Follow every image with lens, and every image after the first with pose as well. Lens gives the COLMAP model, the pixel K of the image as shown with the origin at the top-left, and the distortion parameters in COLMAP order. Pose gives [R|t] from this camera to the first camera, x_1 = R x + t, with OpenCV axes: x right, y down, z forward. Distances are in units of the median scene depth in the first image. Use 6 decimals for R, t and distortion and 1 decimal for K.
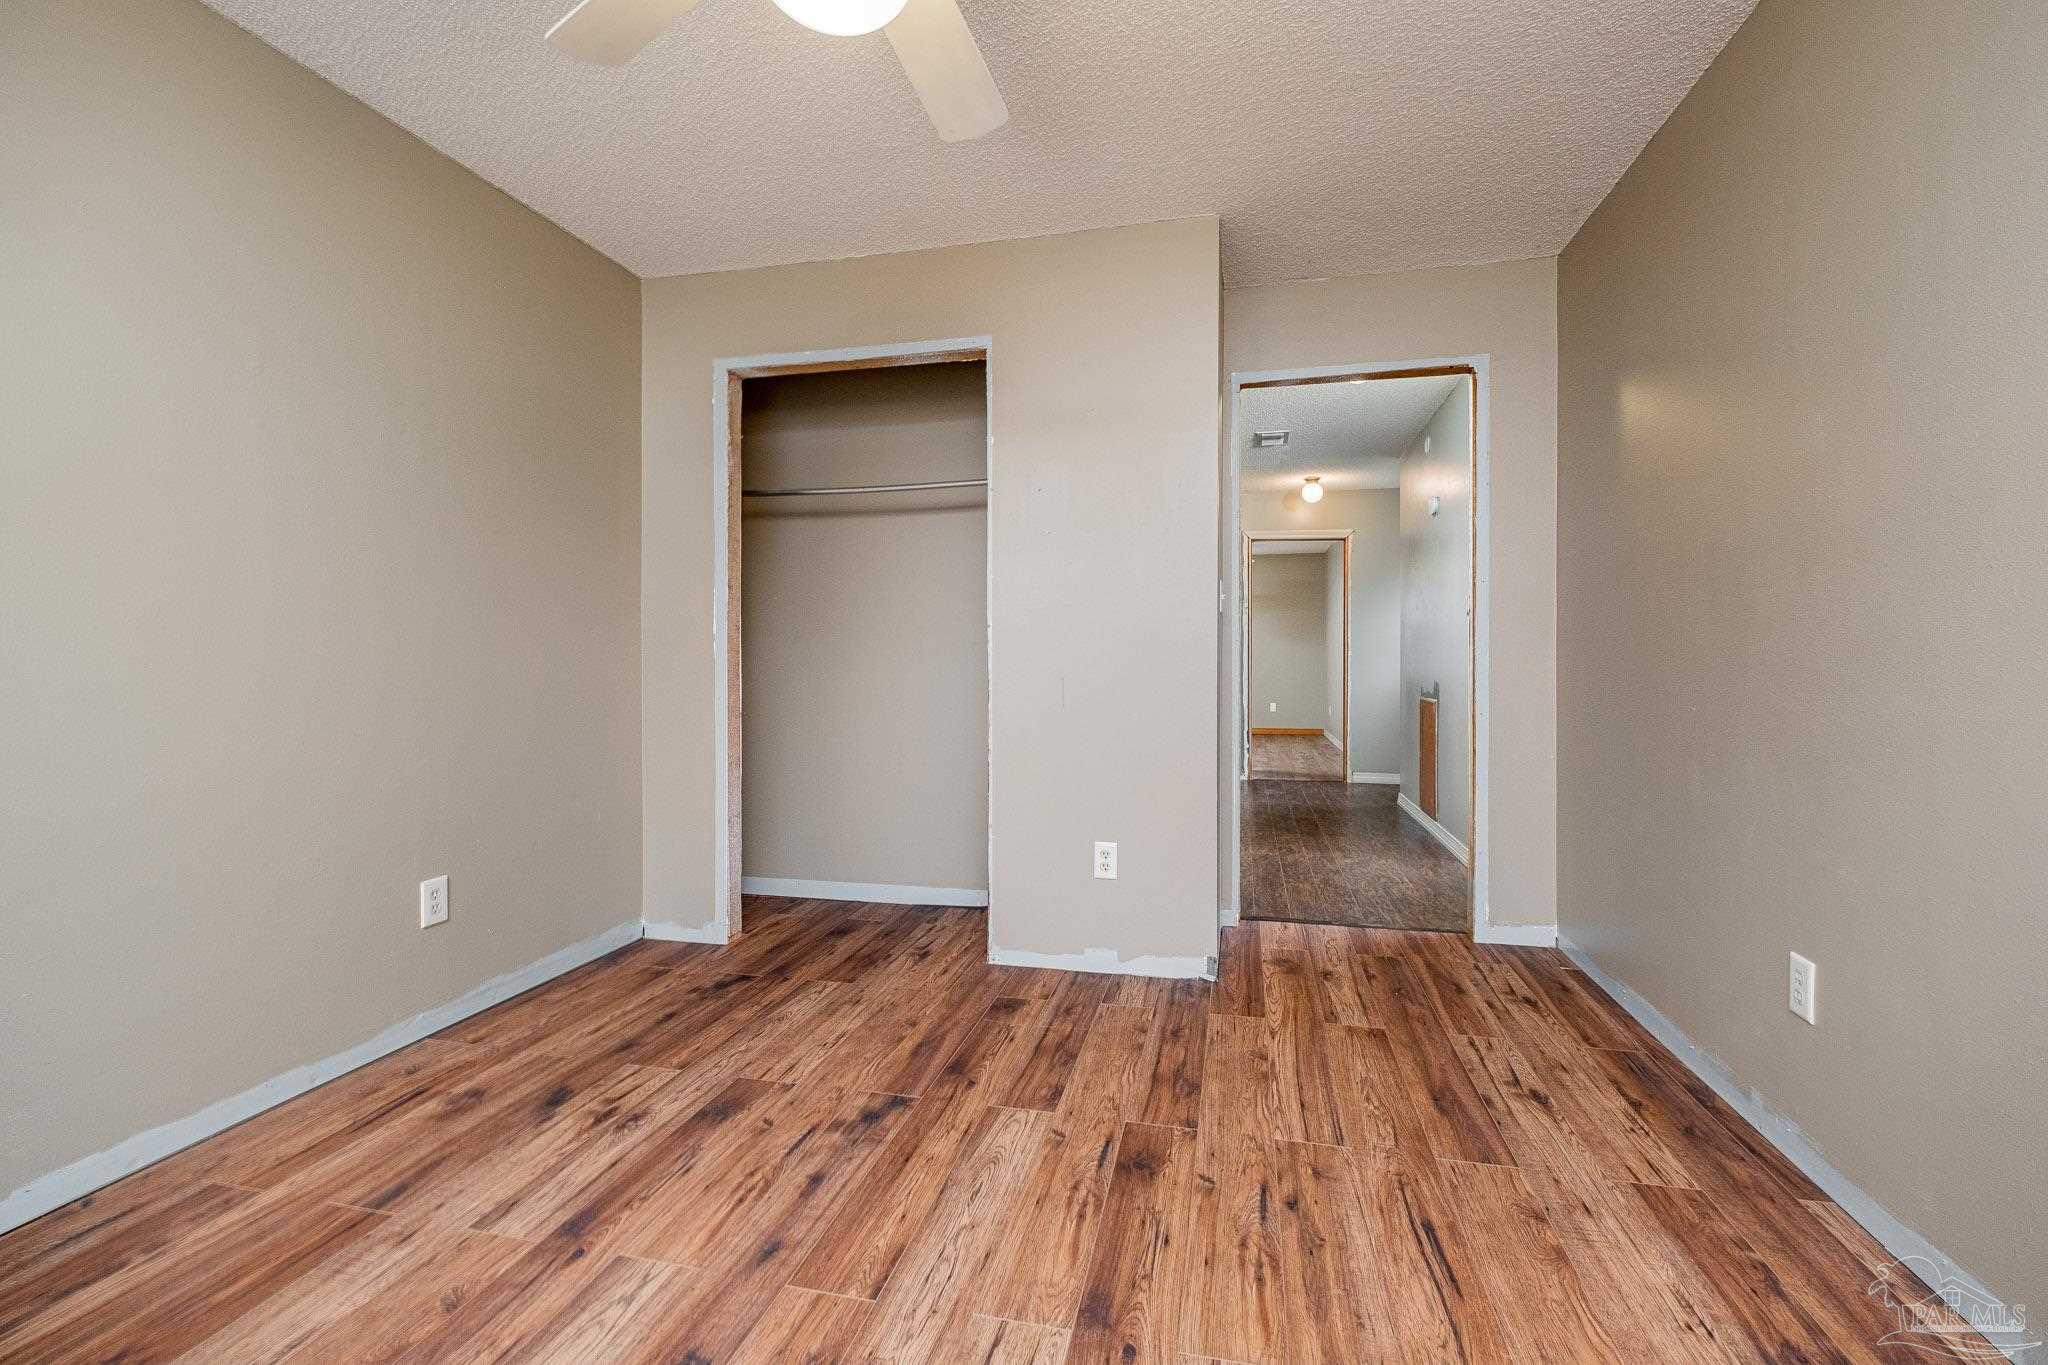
lens RADIAL K [[887.6, 0, 1033.3], [0, 887.6, 665.9], [0, 0, 1]] dist [0.003329, -0.005451]
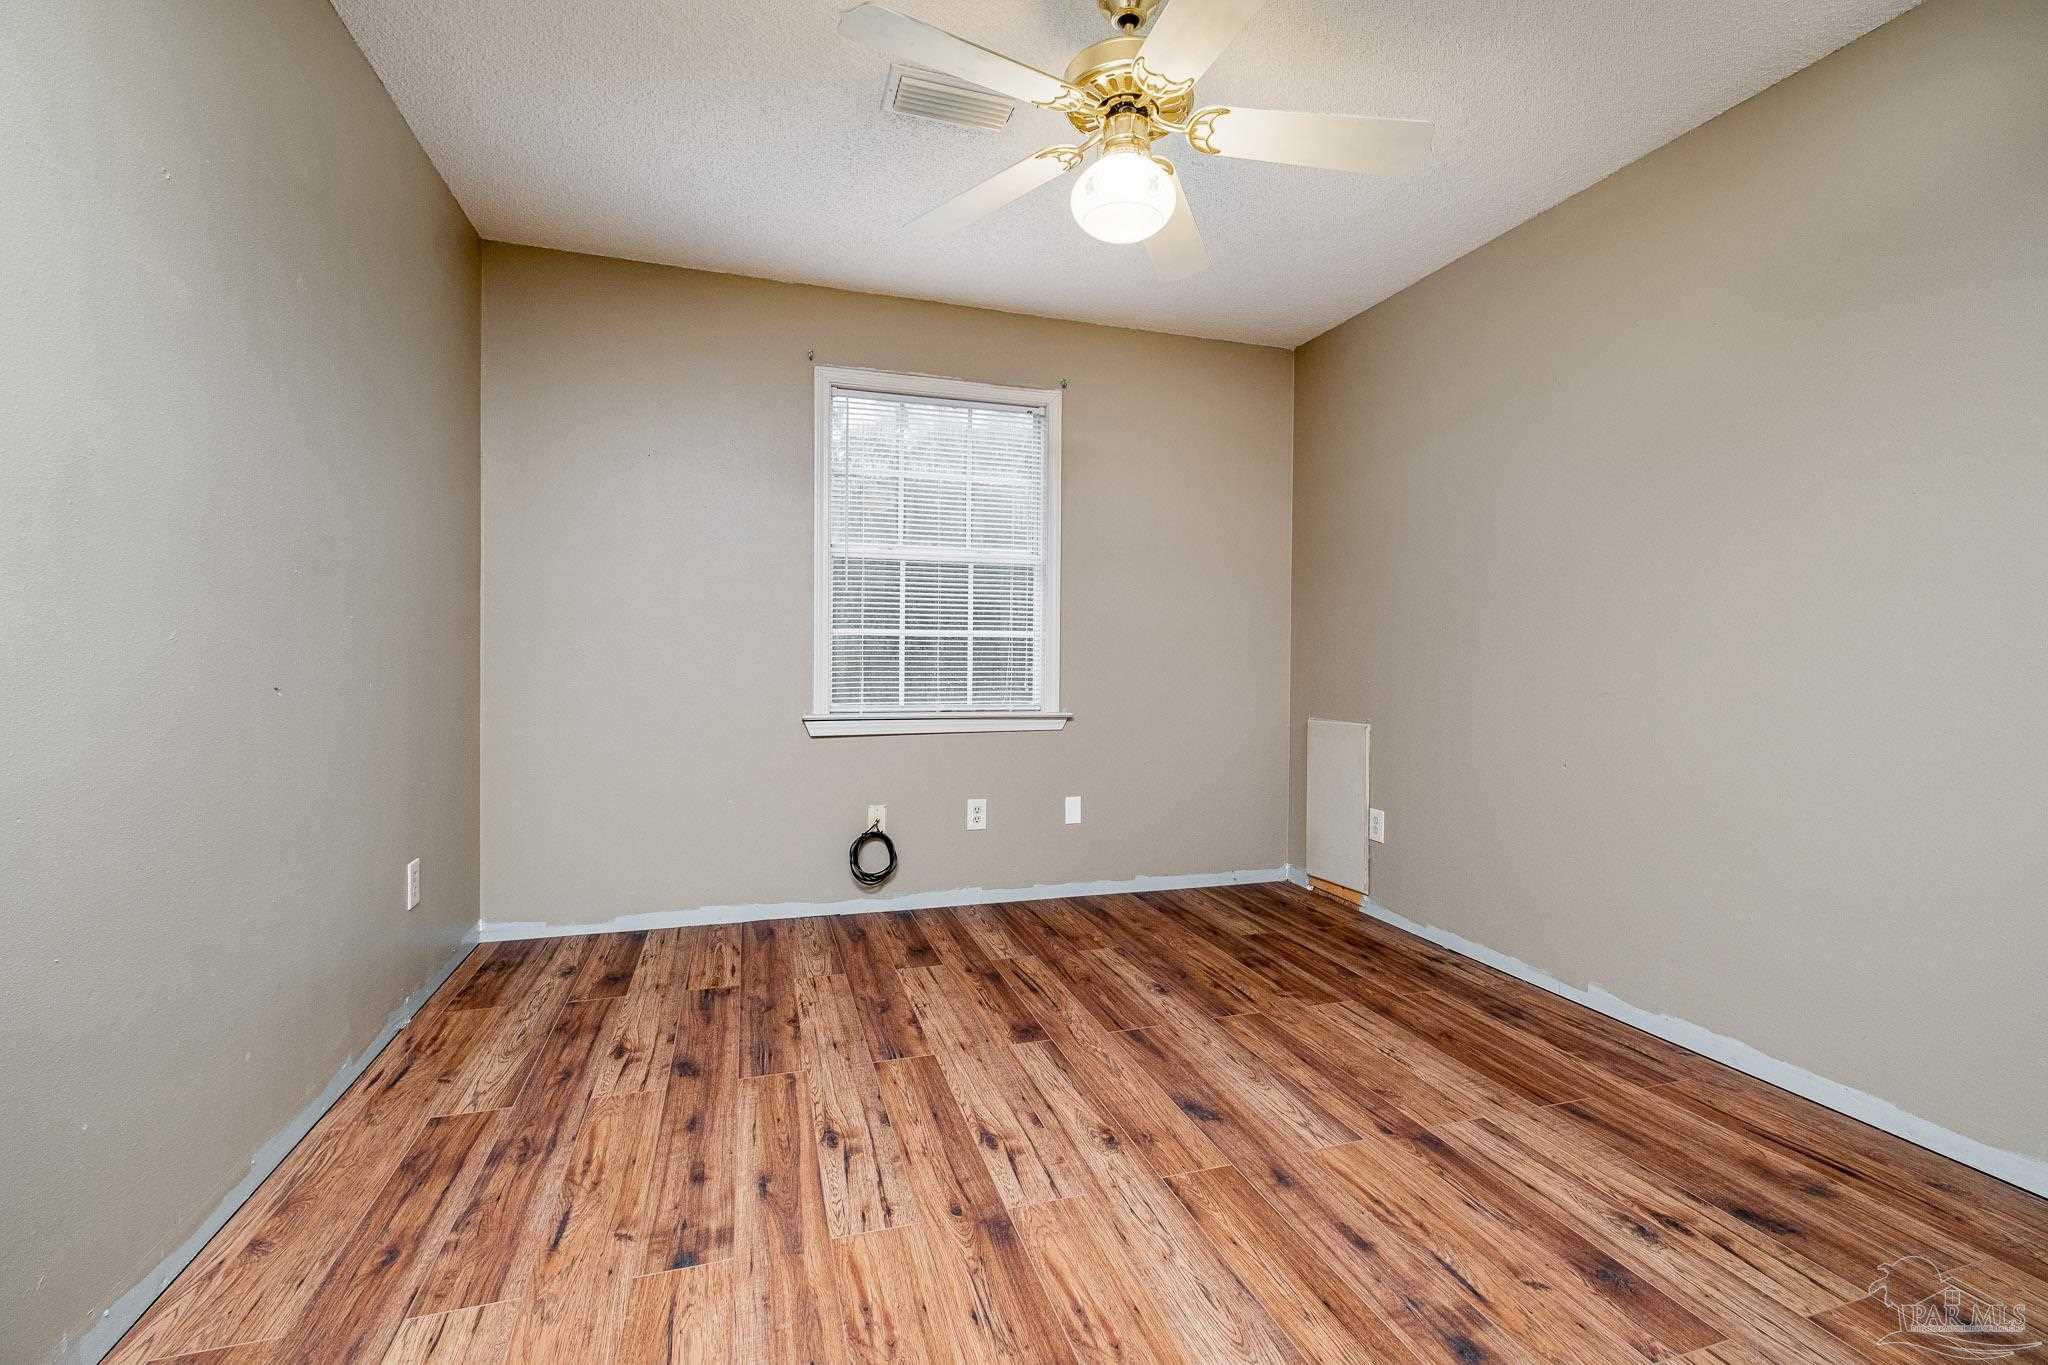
lens RADIAL K [[887.6, 0, 1033.3], [0, 887.6, 665.9], [0, 0, 1]] dist [0.003329, -0.005451]
pose [[-0.855591, -0.000350, -0.517652, 0.525485], [-0.009761, 0.999833, 0.015458, -0.009160], [0.517560, 0.018278, -0.855452, 1.675259]]
